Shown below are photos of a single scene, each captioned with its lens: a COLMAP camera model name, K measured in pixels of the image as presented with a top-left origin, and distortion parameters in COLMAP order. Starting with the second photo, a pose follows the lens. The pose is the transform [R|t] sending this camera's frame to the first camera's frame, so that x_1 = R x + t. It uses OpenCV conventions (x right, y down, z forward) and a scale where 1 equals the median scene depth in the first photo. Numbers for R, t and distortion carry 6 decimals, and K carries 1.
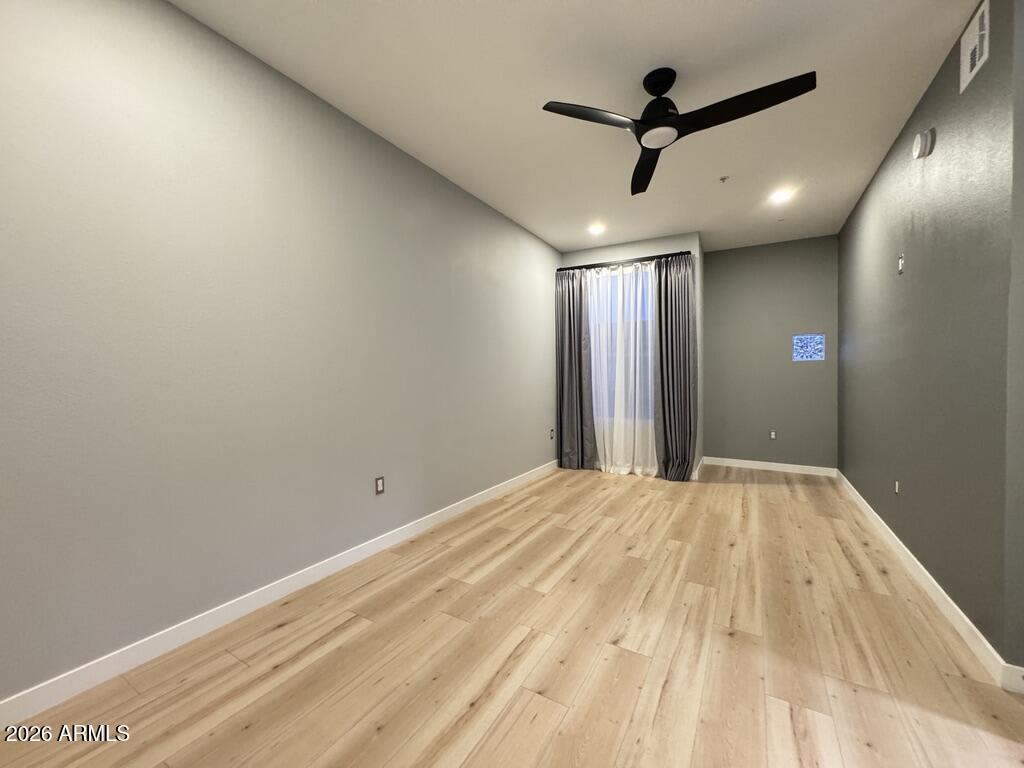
lens RADIAL K [[409.2, 0, 510.3], [0, 409.2, 380.2], [0, 0, 1]] dist [-0.003795, 0.000462]
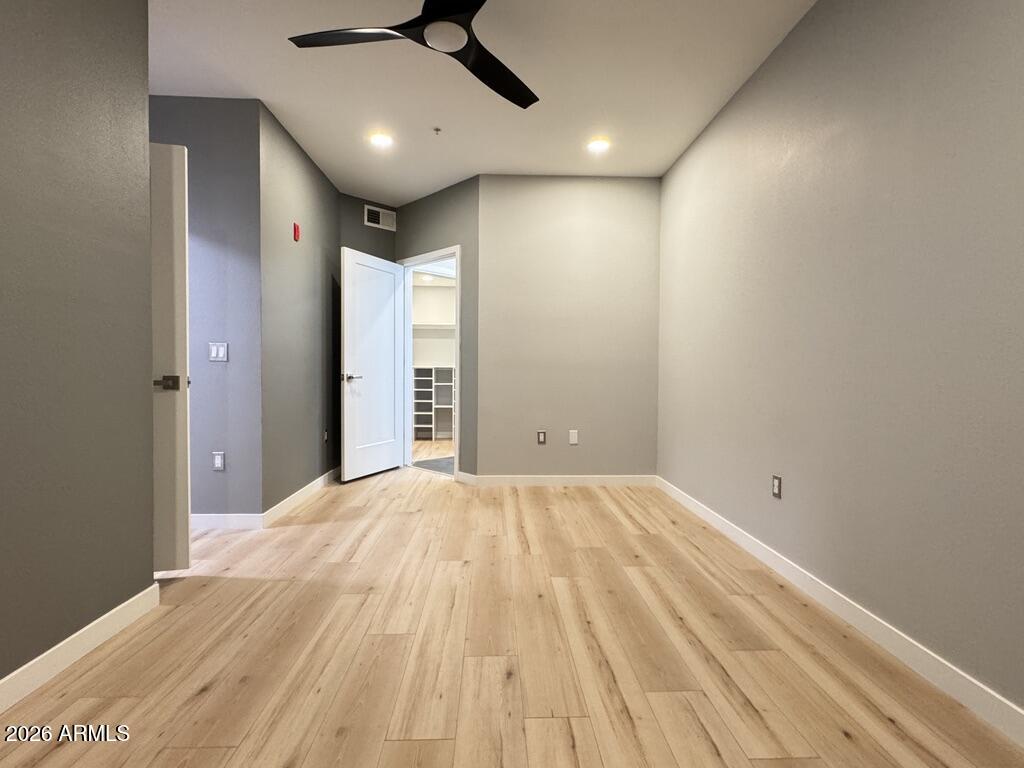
lens RADIAL K [[503.0, 0, 510.3], [0, 503.0, 383.1], [0, 0, 1]] dist [-0.001970, 0.000013]
pose [[-0.840121, 0.011456, -0.542279, 0.835743], [-0.012682, 0.999089, 0.040755, 0.034344], [0.542251, 0.041116, -0.839210, 2.018844]]
